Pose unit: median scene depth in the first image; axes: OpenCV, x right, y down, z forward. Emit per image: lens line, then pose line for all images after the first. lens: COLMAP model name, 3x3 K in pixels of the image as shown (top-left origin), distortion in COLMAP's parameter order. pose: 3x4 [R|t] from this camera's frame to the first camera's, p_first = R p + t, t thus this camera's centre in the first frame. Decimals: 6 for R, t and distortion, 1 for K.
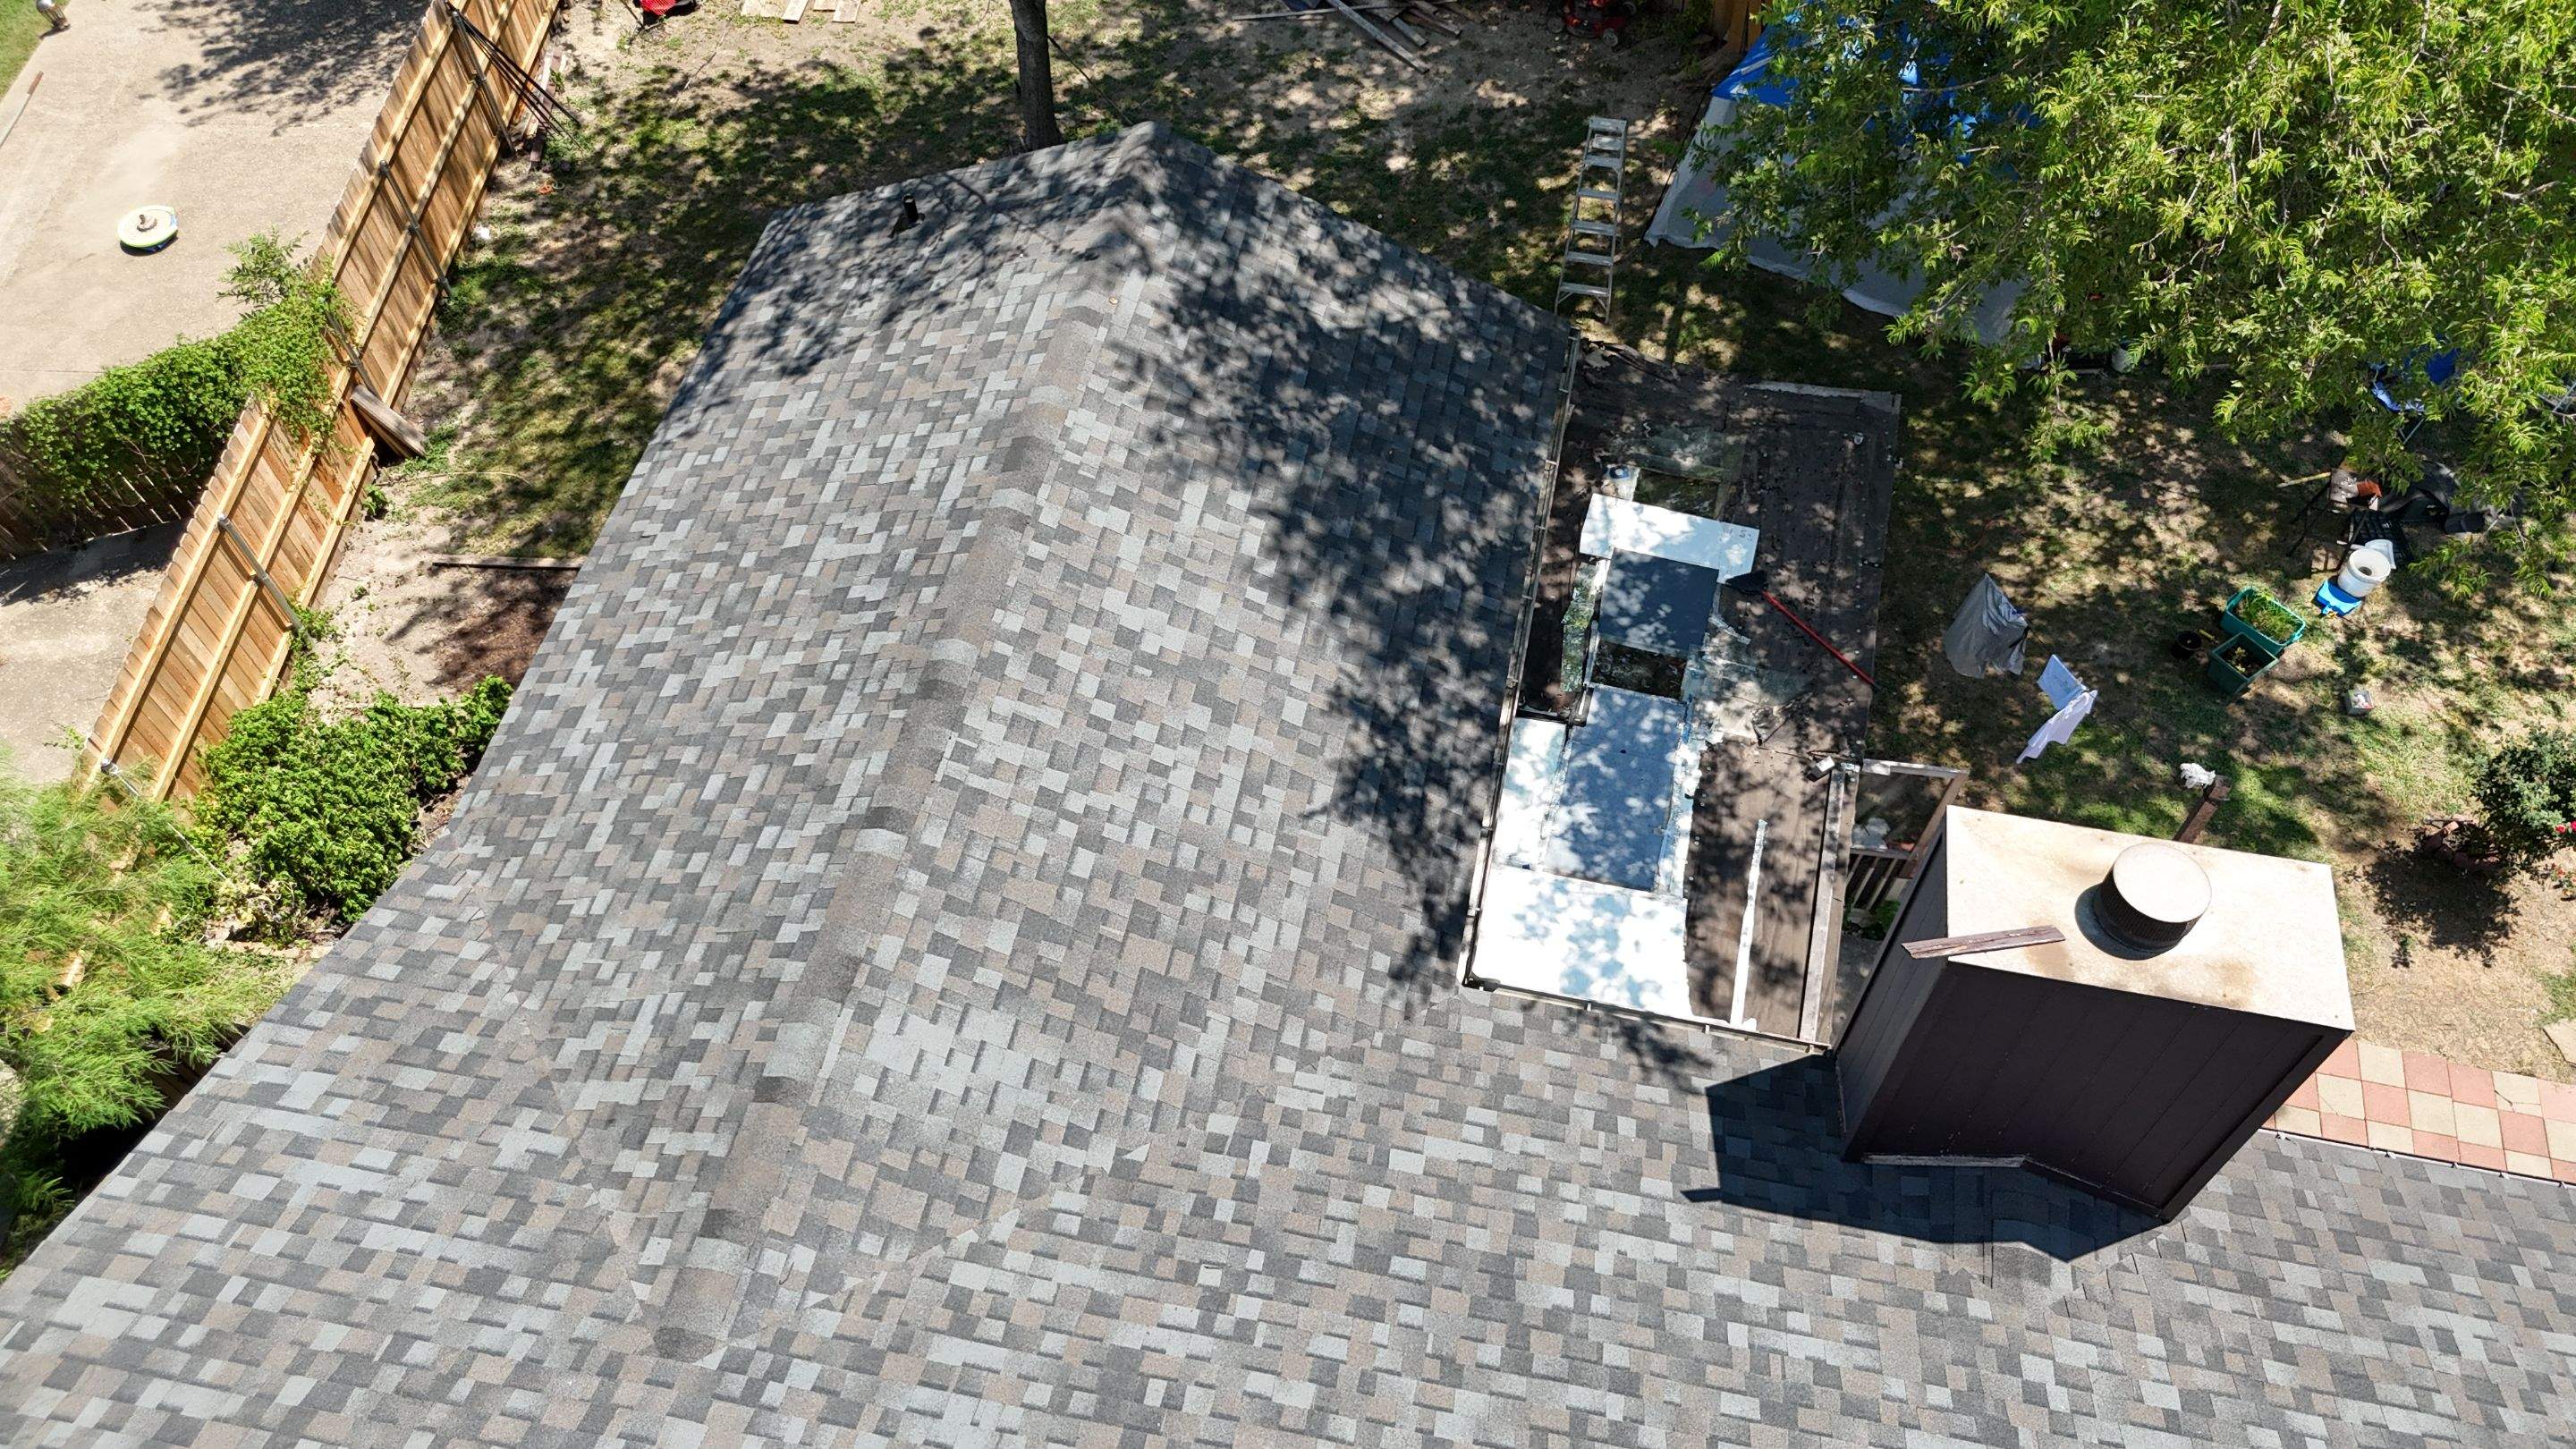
lens RADIAL K [[1907.7, 0, 1291.4], [0, 1907.7, 719.9], [0, 0, 1]] dist [0.065695, -0.061761]
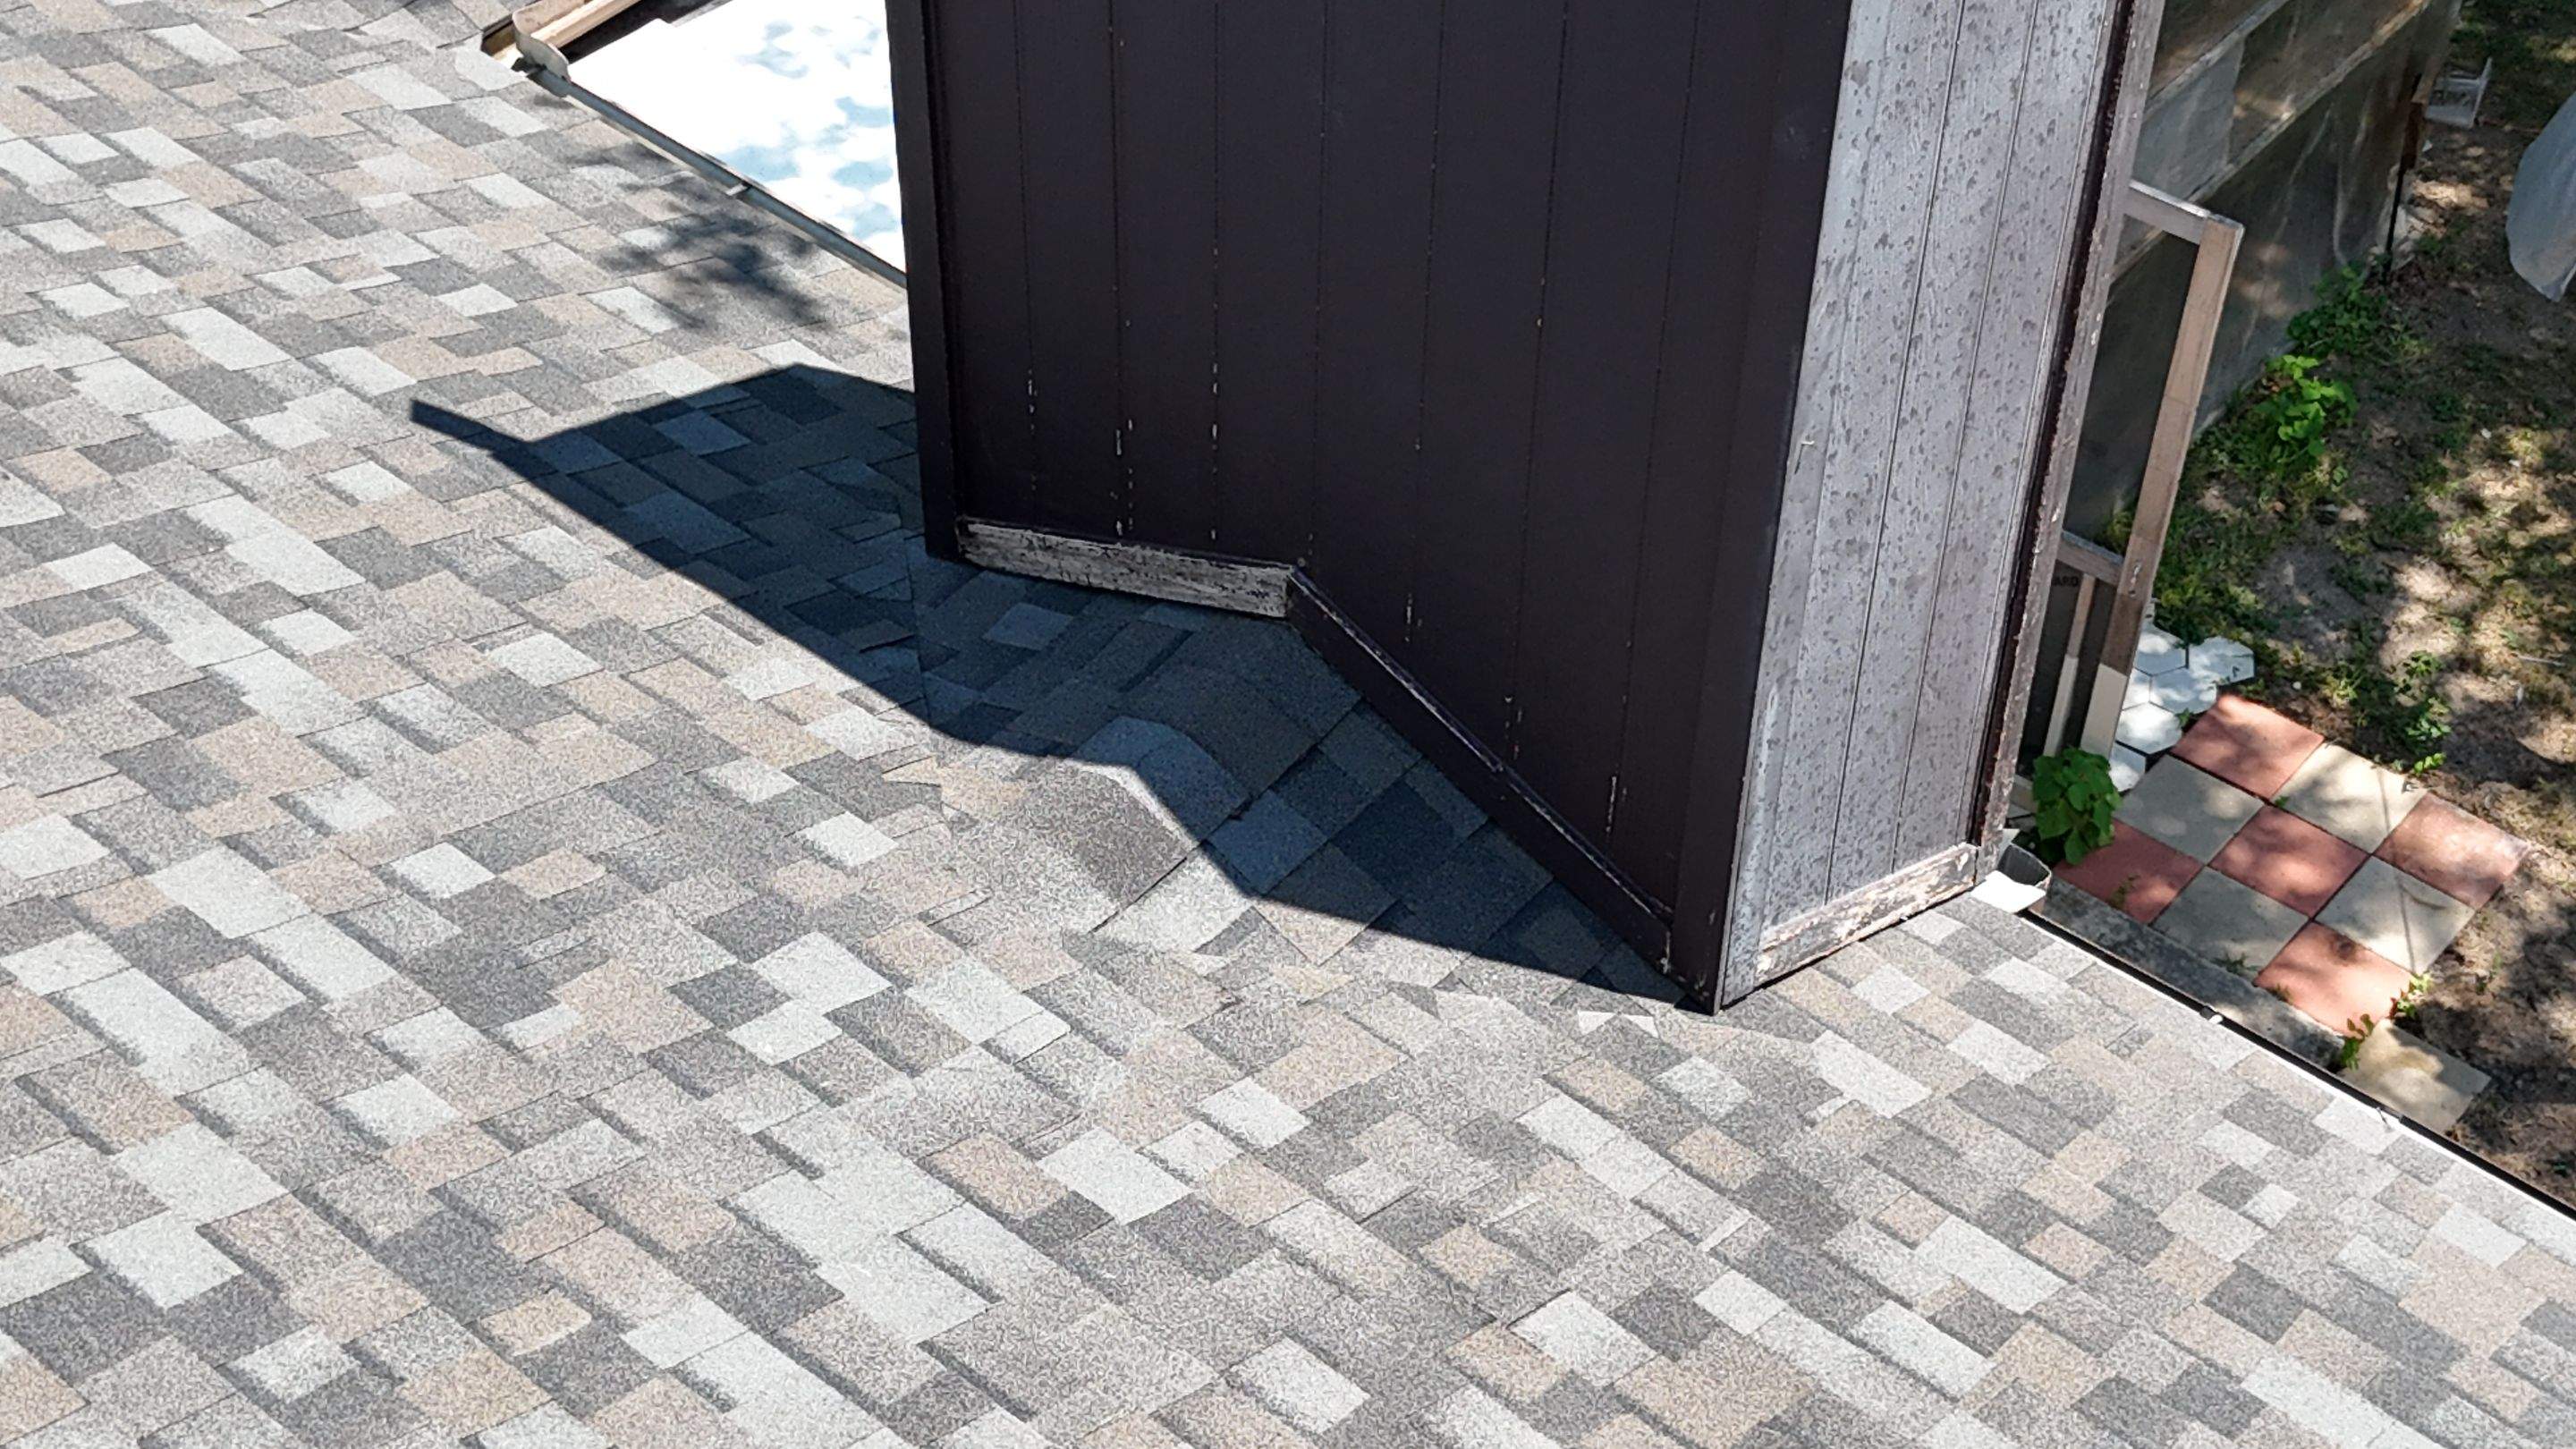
lens RADIAL K [[3783.3, 0, 1324.9], [0, 3783.3, 721.2], [0, 0, 1]] dist [0.203891, -0.733405]
pose [[0.879766, 0.338848, -0.333456, 0.524994], [-0.393747, 0.912411, -0.111669, 0.277276], [0.266410, 0.229540, 0.936129, 0.386450]]
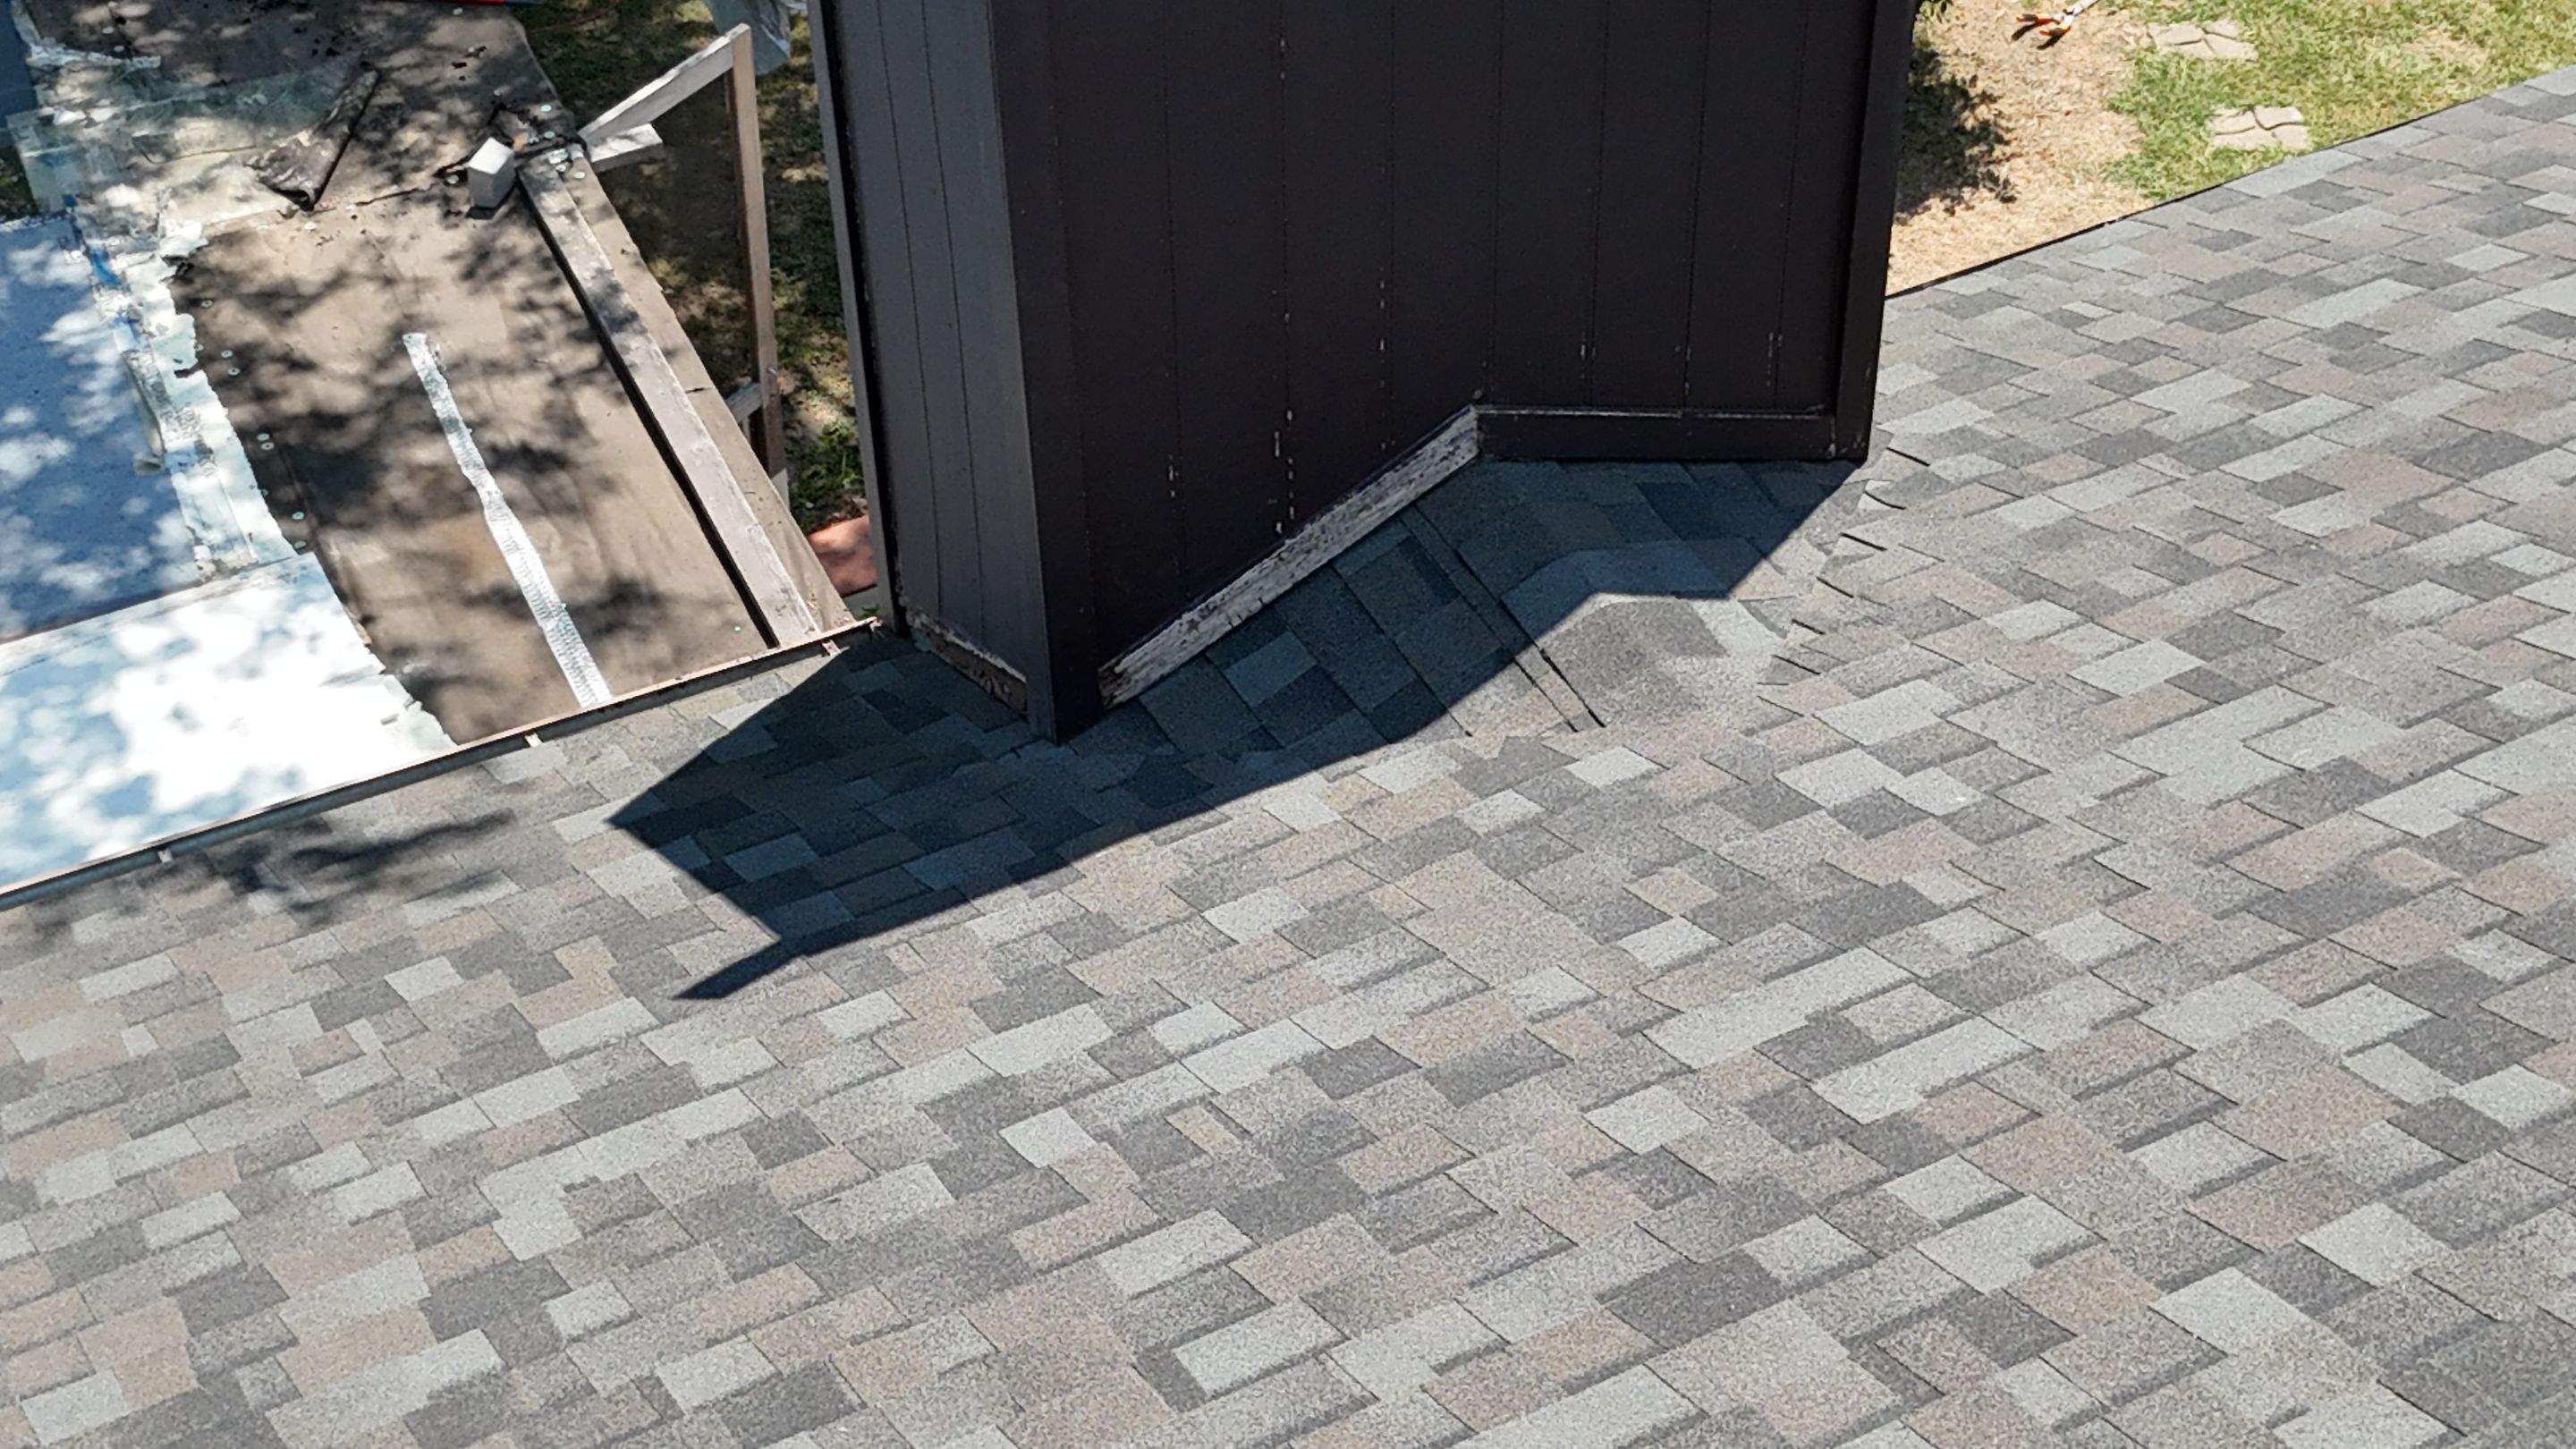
lens RADIAL K [[3790.9, 0, 1292.9], [0, 3790.9, 714.6], [0, 0, 1]] dist [0.212069, -0.772453]
pose [[0.775386, -0.420439, 0.471178, 0.016043], [0.515530, 0.852361, -0.087799, 0.277764], [-0.364700, 0.310984, 0.877658, 0.389347]]
